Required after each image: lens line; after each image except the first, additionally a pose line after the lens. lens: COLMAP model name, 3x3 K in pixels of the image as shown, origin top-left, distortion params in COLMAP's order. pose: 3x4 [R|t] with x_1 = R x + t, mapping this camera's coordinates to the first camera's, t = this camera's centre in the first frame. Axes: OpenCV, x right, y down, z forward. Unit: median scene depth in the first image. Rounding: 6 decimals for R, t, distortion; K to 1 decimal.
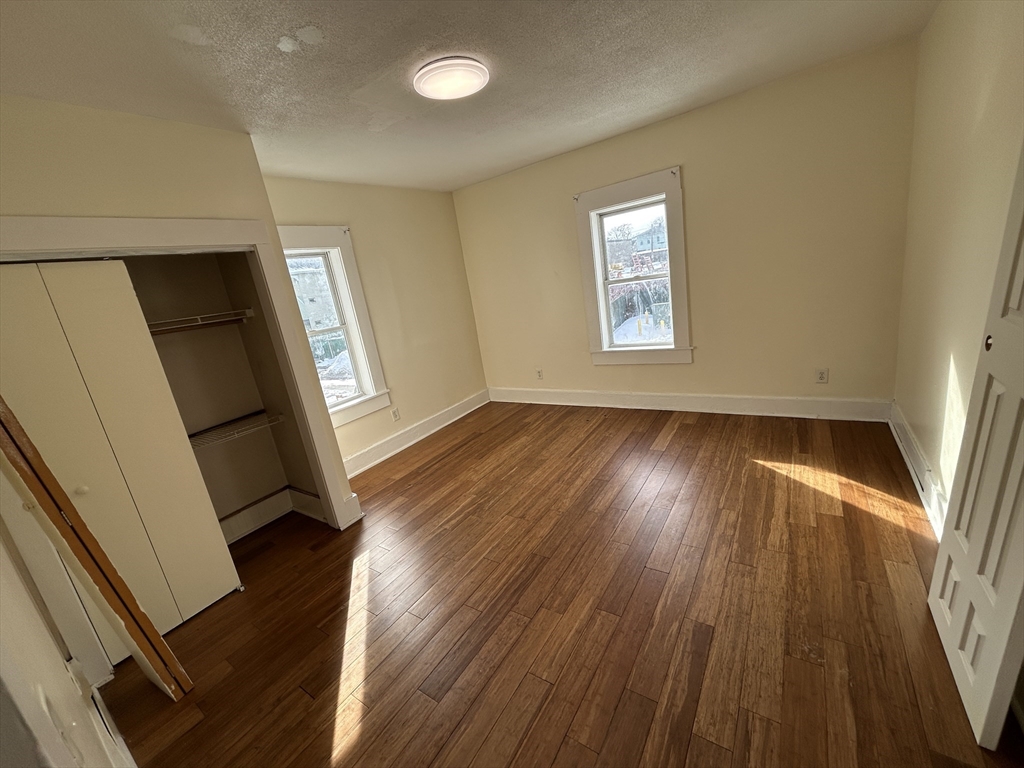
lens RADIAL K [[409.7, 0, 513.7], [0, 409.7, 380.2], [0, 0, 1]] dist [-0.001746, -0.000819]
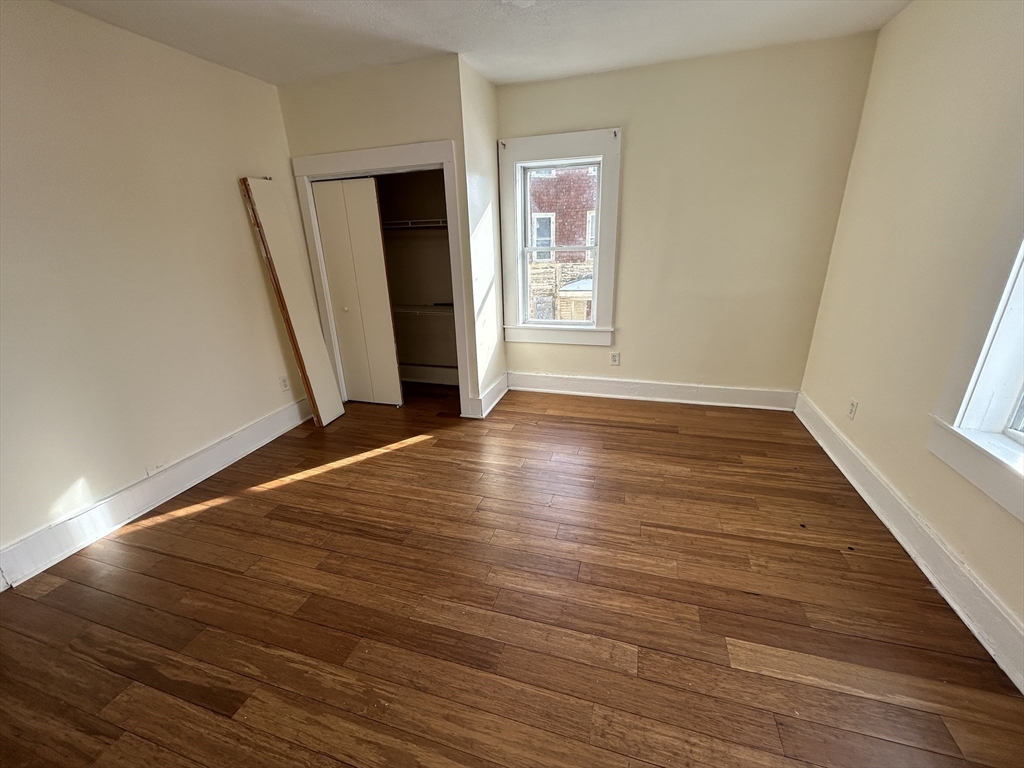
lens RADIAL K [[409.7, 0, 513.7], [0, 409.7, 380.2], [0, 0, 1]] dist [-0.001746, -0.000819]
pose [[0.294148, 0.451773, -0.842246, 0.461879], [-0.246055, 0.887323, 0.390018, -0.185388], [0.923544, 0.092516, 0.372165, 0.522516]]
